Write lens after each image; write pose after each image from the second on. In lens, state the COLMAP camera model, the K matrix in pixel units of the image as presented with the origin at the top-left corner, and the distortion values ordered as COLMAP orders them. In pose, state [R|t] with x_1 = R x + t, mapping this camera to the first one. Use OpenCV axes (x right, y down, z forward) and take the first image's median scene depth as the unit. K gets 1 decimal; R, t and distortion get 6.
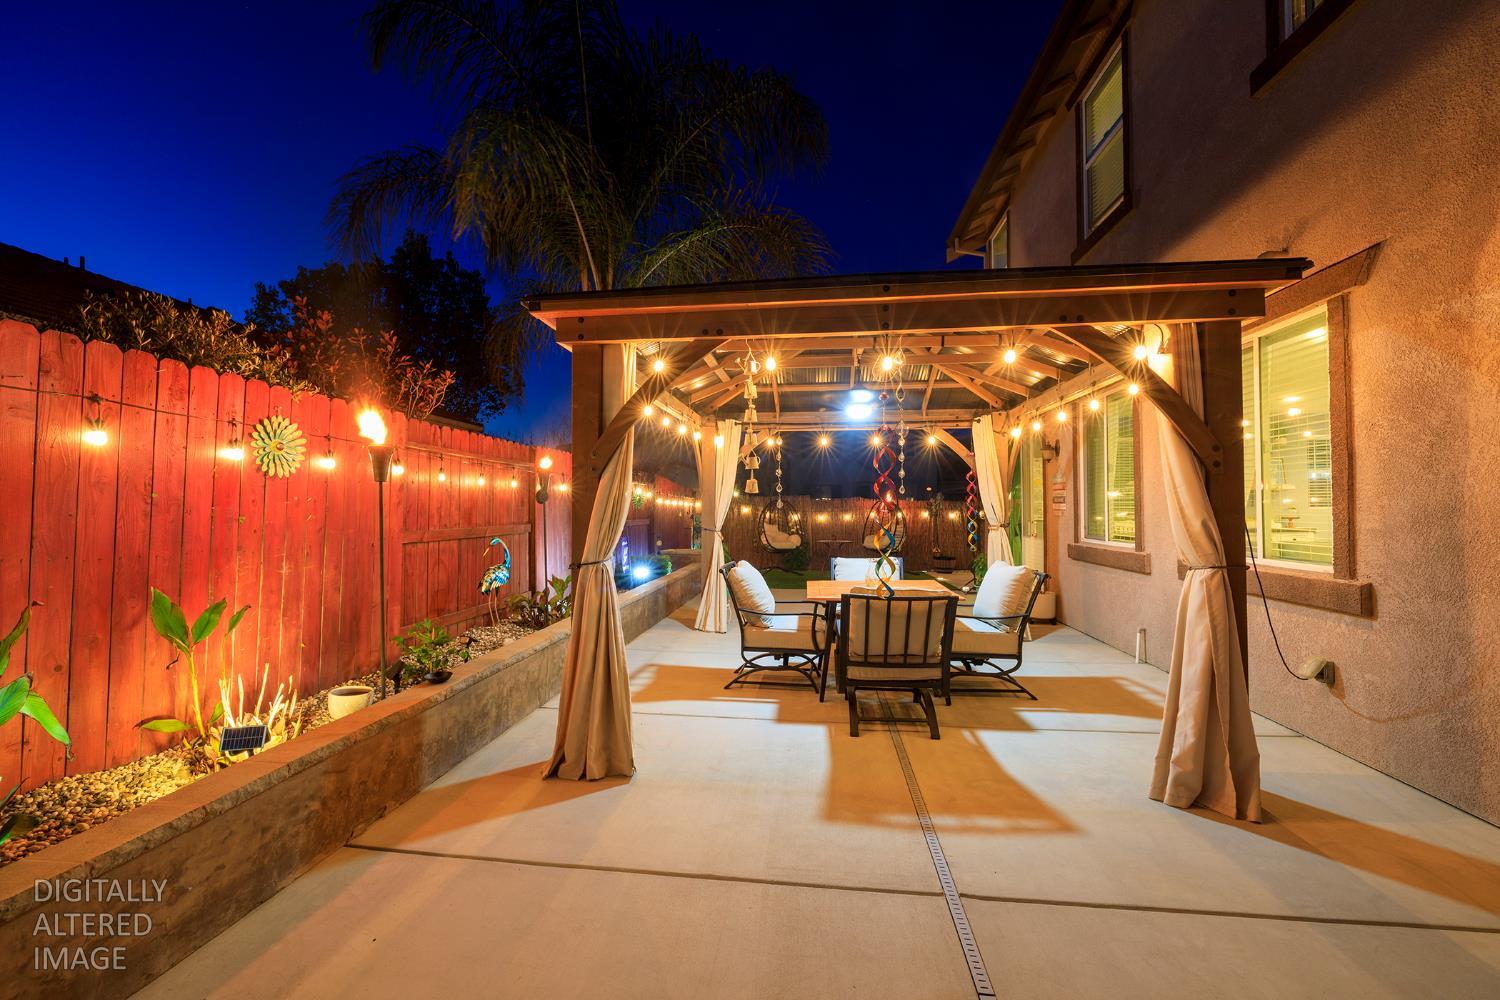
lens RADIAL K [[623.7, 0, 745.5], [0, 623.7, 494.1], [0, 0, 1]] dist [0.001202, -0.000137]
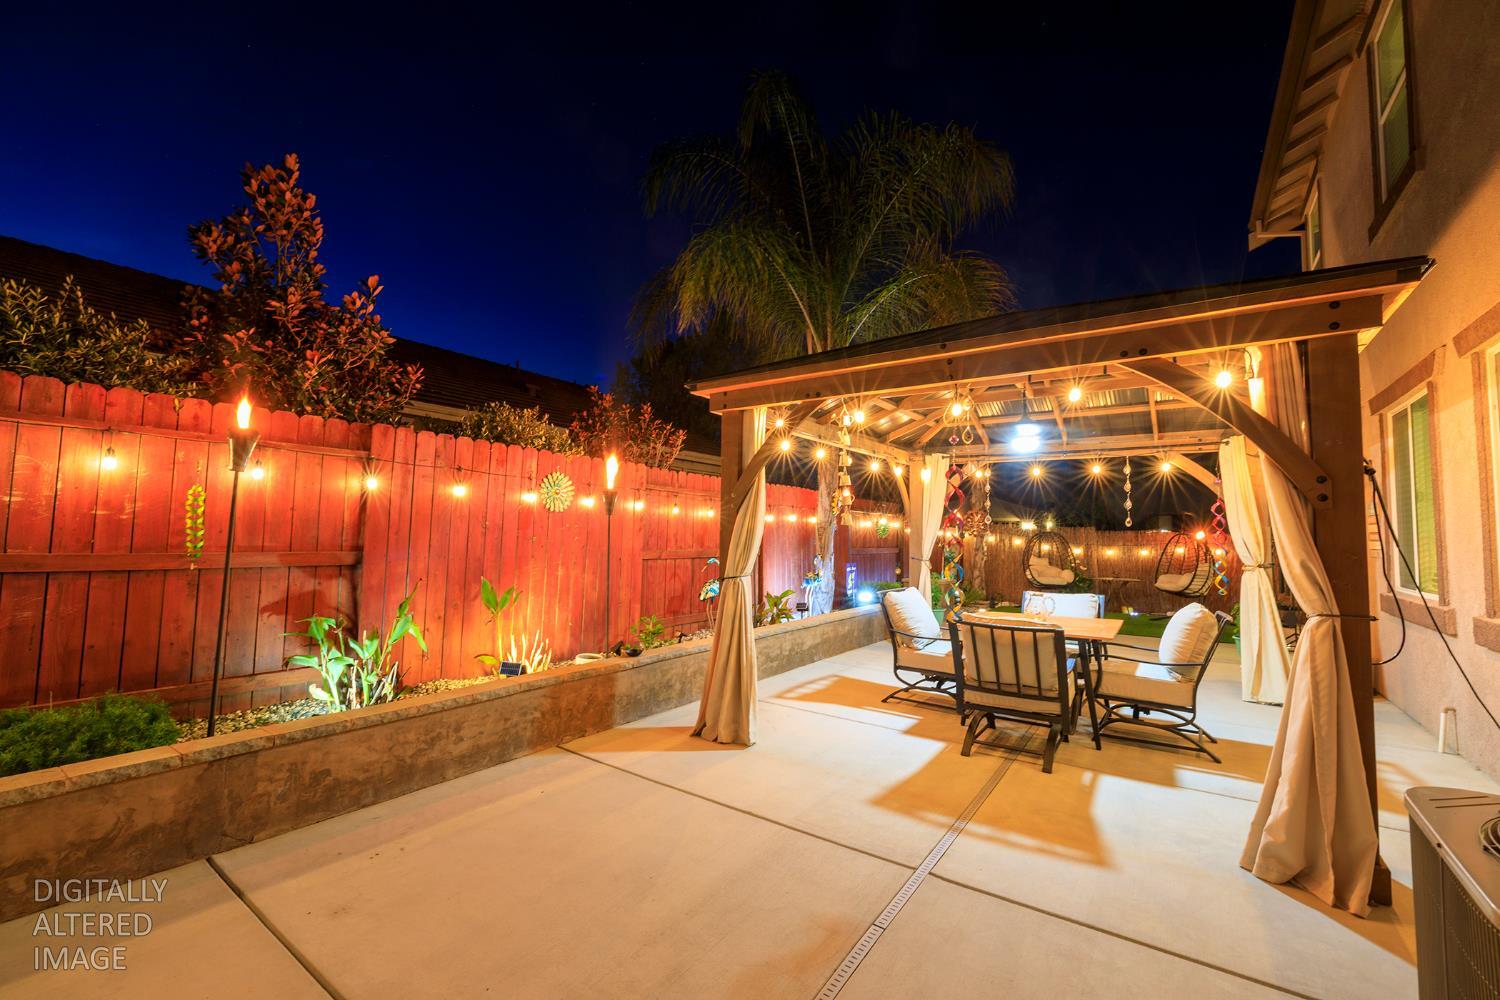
lens RADIAL K [[623.7, 0, 745.5], [0, 623.7, 494.1], [0, 0, 1]] dist [0.001202, -0.000137]
pose [[0.882562, -0.013172, -0.470012, 0.391515], [-0.008470, 0.999000, -0.043901, -0.006613], [0.470120, 0.042726, 0.881568, -0.142955]]
